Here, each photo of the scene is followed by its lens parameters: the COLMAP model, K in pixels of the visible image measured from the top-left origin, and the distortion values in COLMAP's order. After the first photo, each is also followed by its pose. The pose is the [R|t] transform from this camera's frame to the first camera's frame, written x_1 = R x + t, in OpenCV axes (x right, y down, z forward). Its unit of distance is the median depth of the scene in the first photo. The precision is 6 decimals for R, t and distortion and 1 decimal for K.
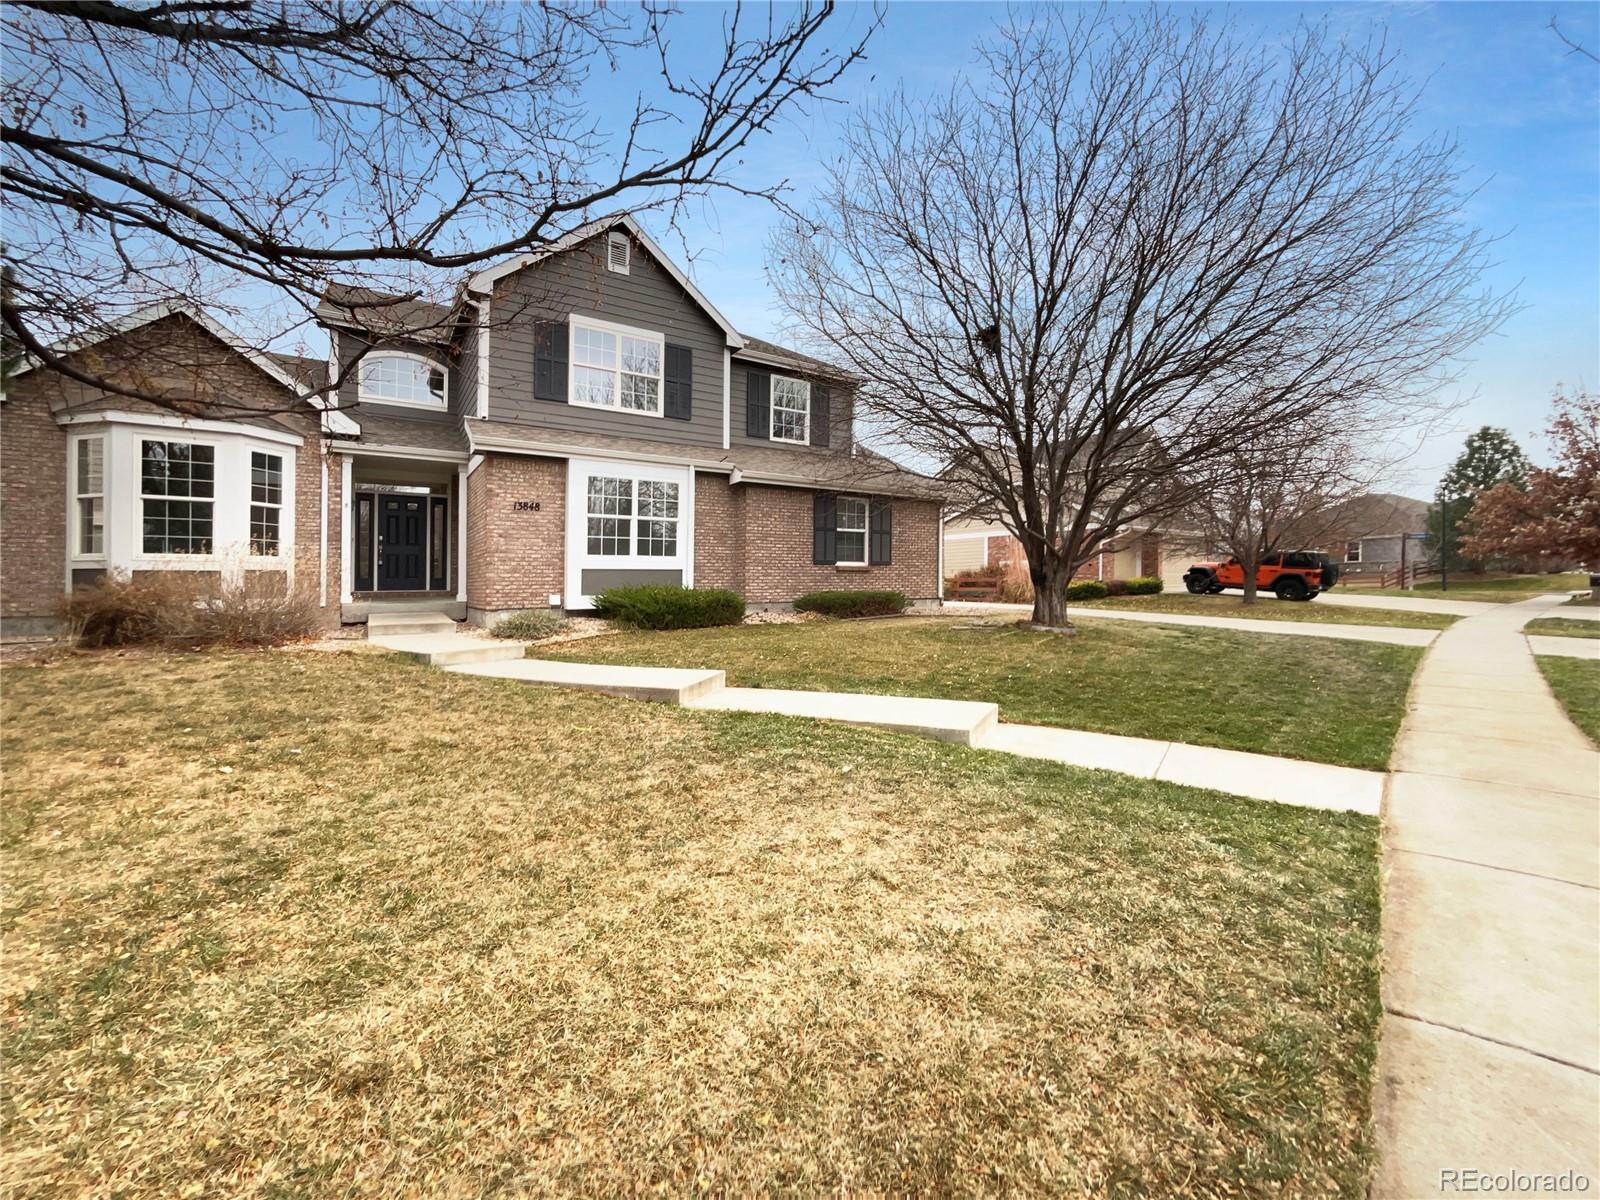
lens RADIAL K [[648.2, 0, 791.1], [0, 648.2, 603.1], [0, 0, 1]] dist [-0.005594, 0.002887]
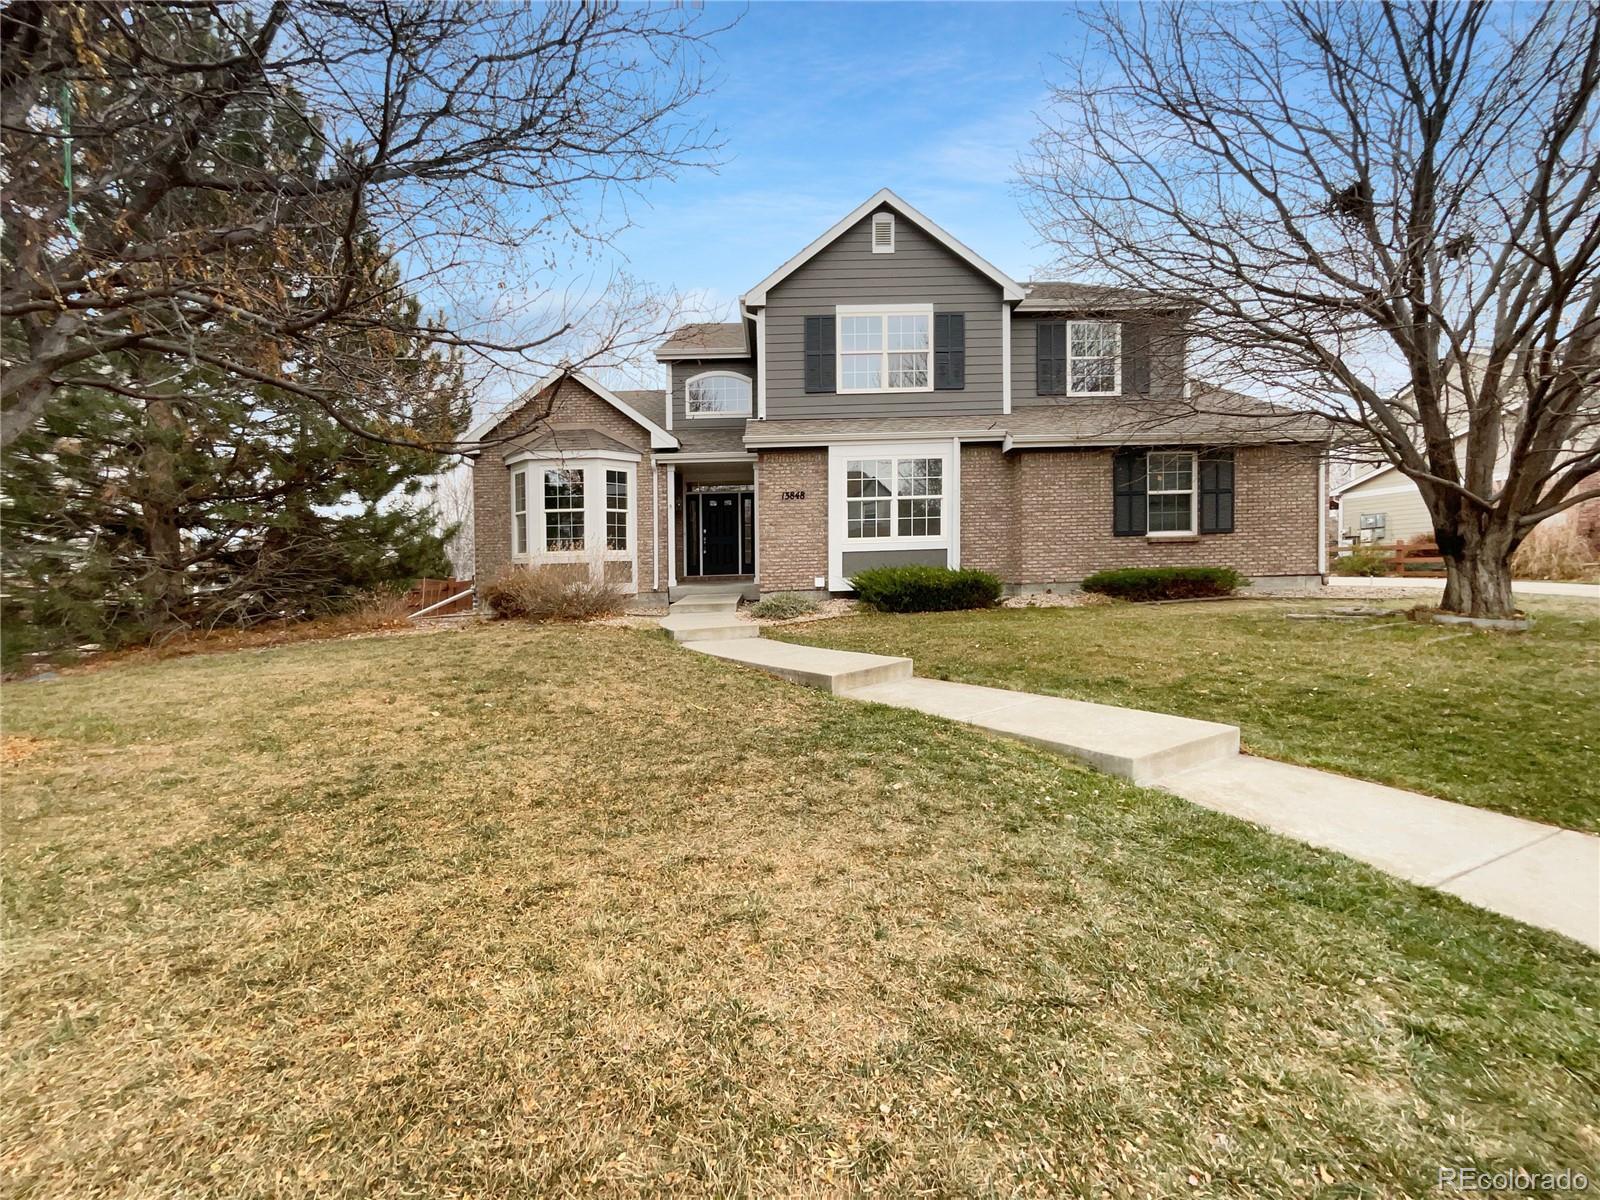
lens RADIAL K [[648.2, 0, 794.3], [0, 648.2, 589.5], [0, 0, 1]] dist [-0.005594, 0.002887]
pose [[0.847816, -0.002514, -0.530285, 0.163688], [0.008305, 0.999929, 0.008537, -0.002396], [0.530226, -0.011642, 0.847776, 0.087225]]
